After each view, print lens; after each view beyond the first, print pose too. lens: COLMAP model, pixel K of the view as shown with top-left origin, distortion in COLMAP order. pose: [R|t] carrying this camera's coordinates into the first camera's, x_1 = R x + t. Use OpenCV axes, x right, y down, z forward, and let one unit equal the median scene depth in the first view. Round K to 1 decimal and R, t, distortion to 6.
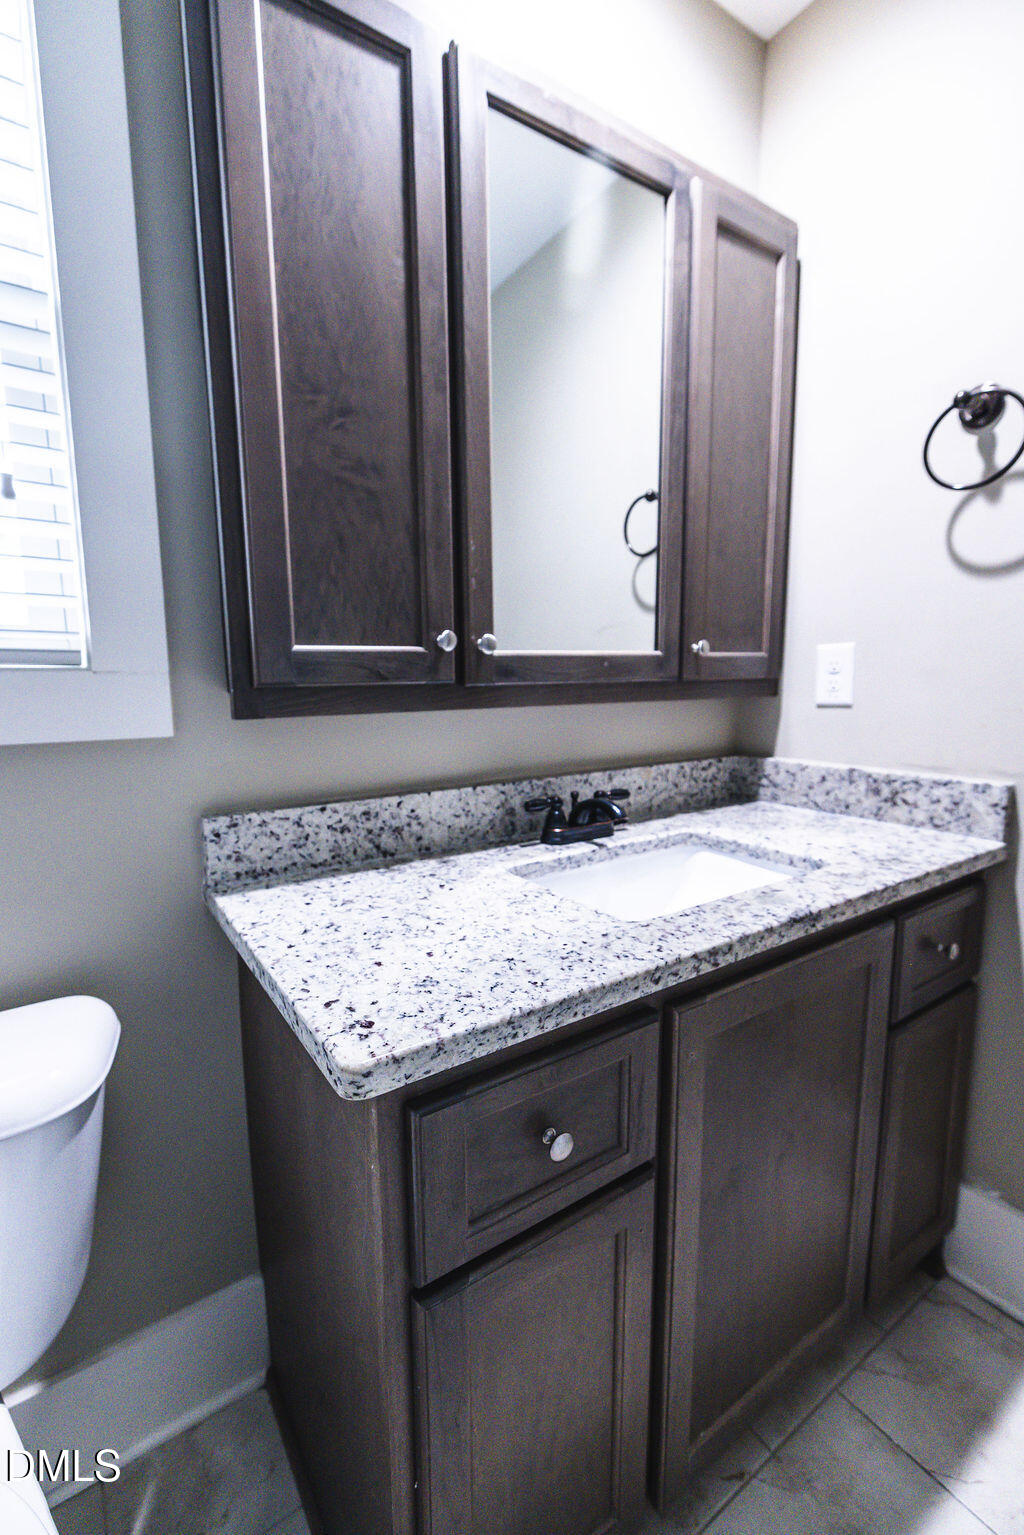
lens RADIAL K [[679.4, 0, 486.1], [0, 679.4, 768.5], [0, 0, 1]] dist [0.000595, 0.000166]
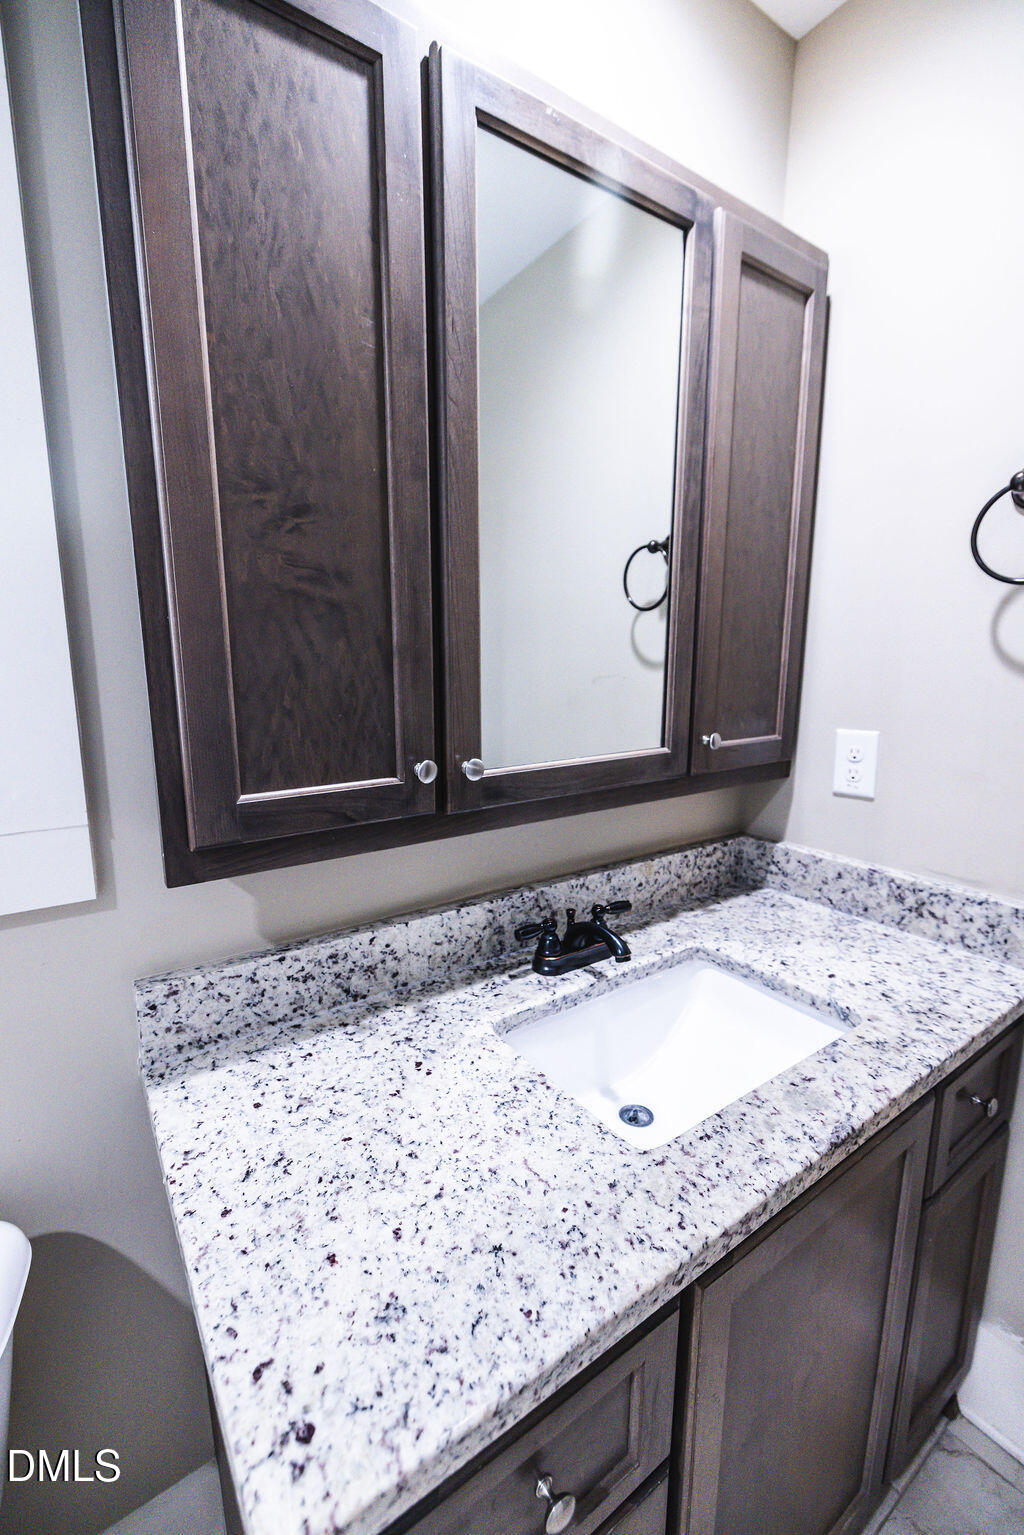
lens RADIAL K [[679.4, 0, 486.5], [0, 679.4, 795.8], [0, 0, 1]] dist [0.000595, 0.000166]
pose [[0.999820, 0.006317, 0.017903, 0.002888], [-0.006942, 0.999360, 0.035091, -0.160128], [-0.017669, -0.035209, 0.999224, 0.124910]]
